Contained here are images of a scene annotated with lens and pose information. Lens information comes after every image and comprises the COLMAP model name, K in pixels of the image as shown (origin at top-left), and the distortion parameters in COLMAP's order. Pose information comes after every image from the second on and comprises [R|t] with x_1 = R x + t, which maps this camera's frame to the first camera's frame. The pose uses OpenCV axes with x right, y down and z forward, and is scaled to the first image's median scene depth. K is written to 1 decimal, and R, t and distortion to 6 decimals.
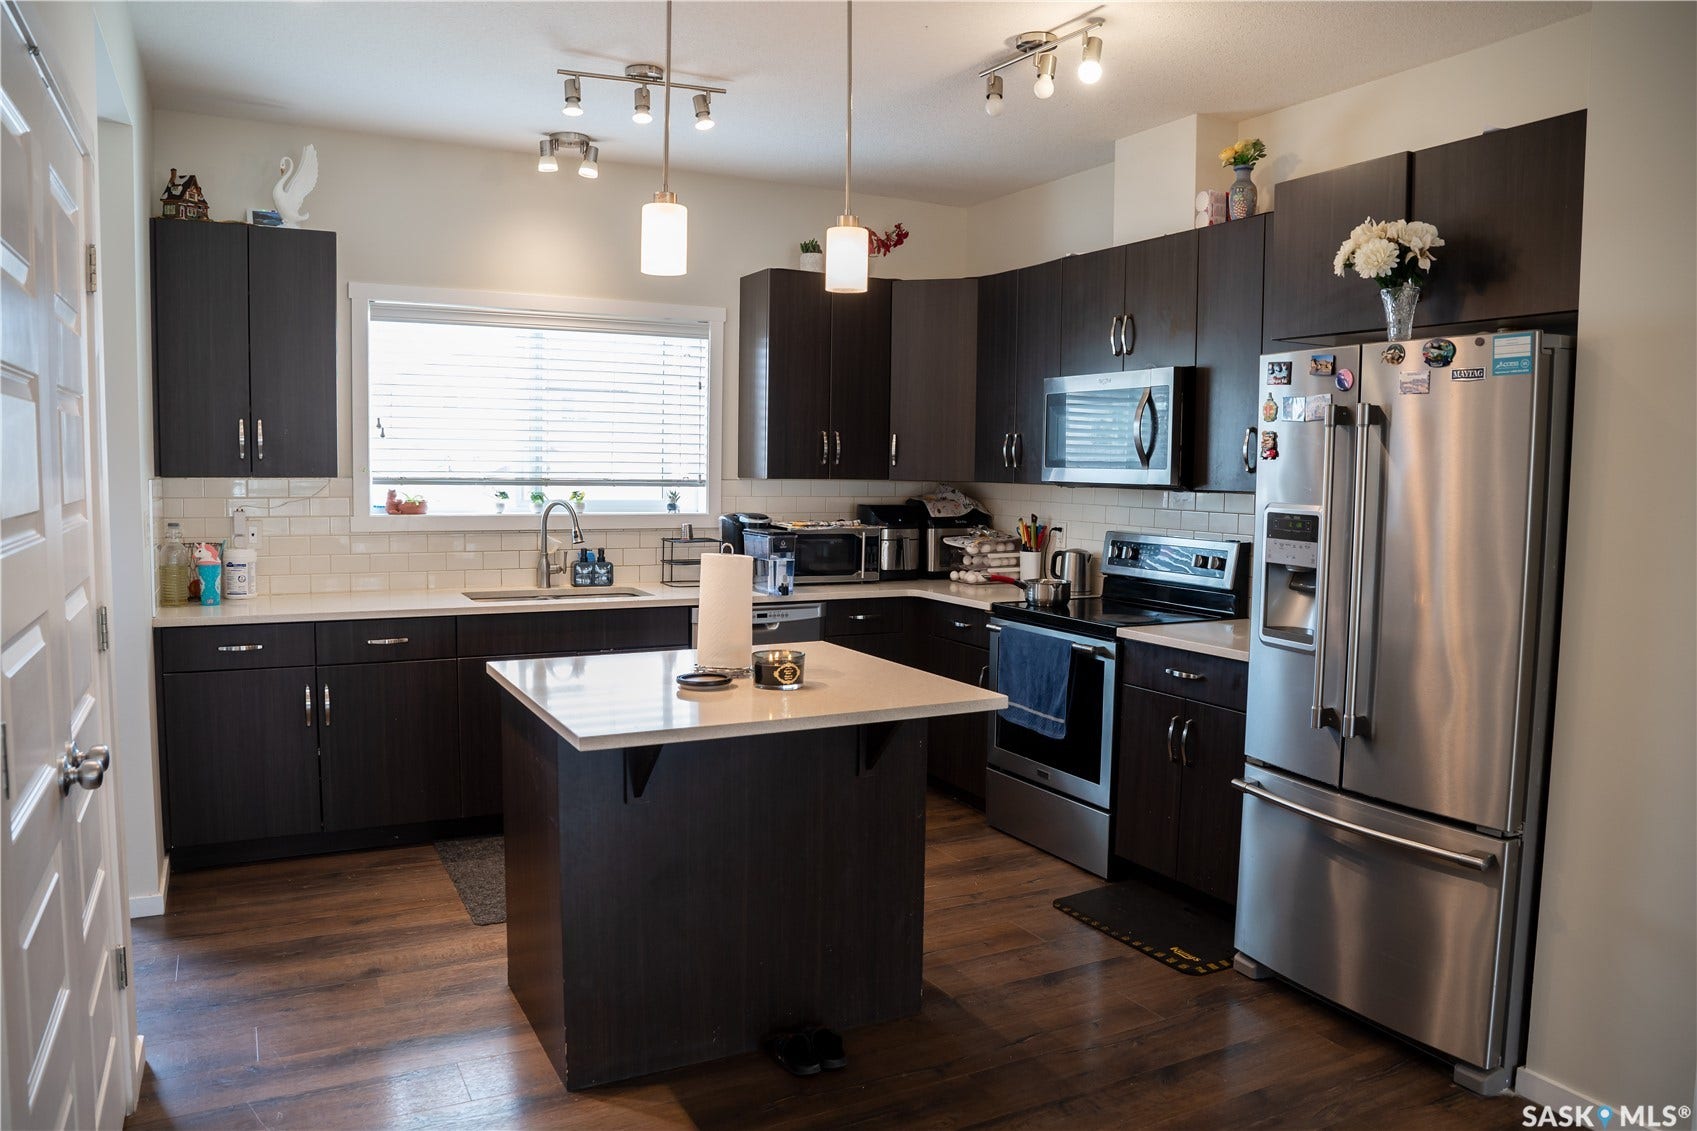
lens RADIAL K [[1194.7, 0, 848.5], [0, 1194.7, 565.5], [0, 0, 1]] dist [-0.140052, 0.088049]
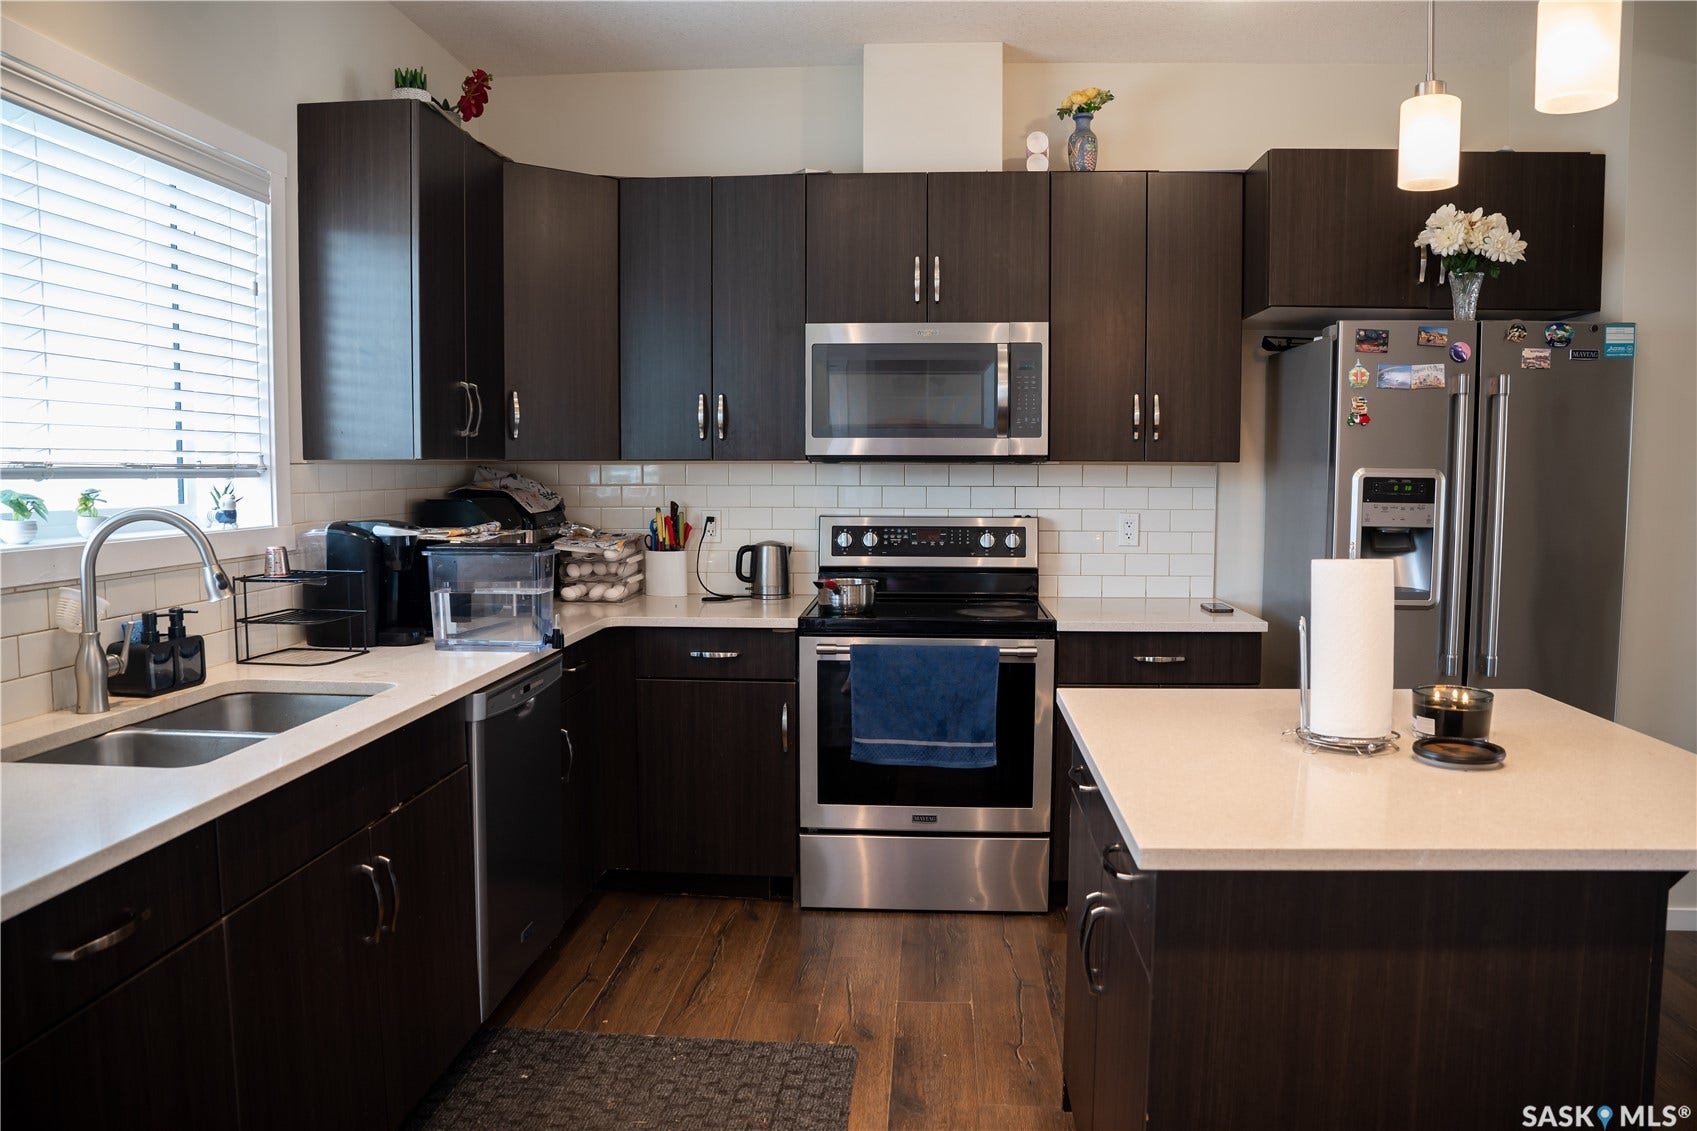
lens RADIAL K [[1194.7, 0, 848.5], [0, 1194.7, 565.5], [0, 0, 1]] dist [-0.140052, 0.088049]
pose [[0.525380, -0.083941, 0.846717, -0.485733], [0.077308, 0.995715, 0.050743, -0.036206], [-0.847348, 0.038799, 0.529618, 0.559328]]
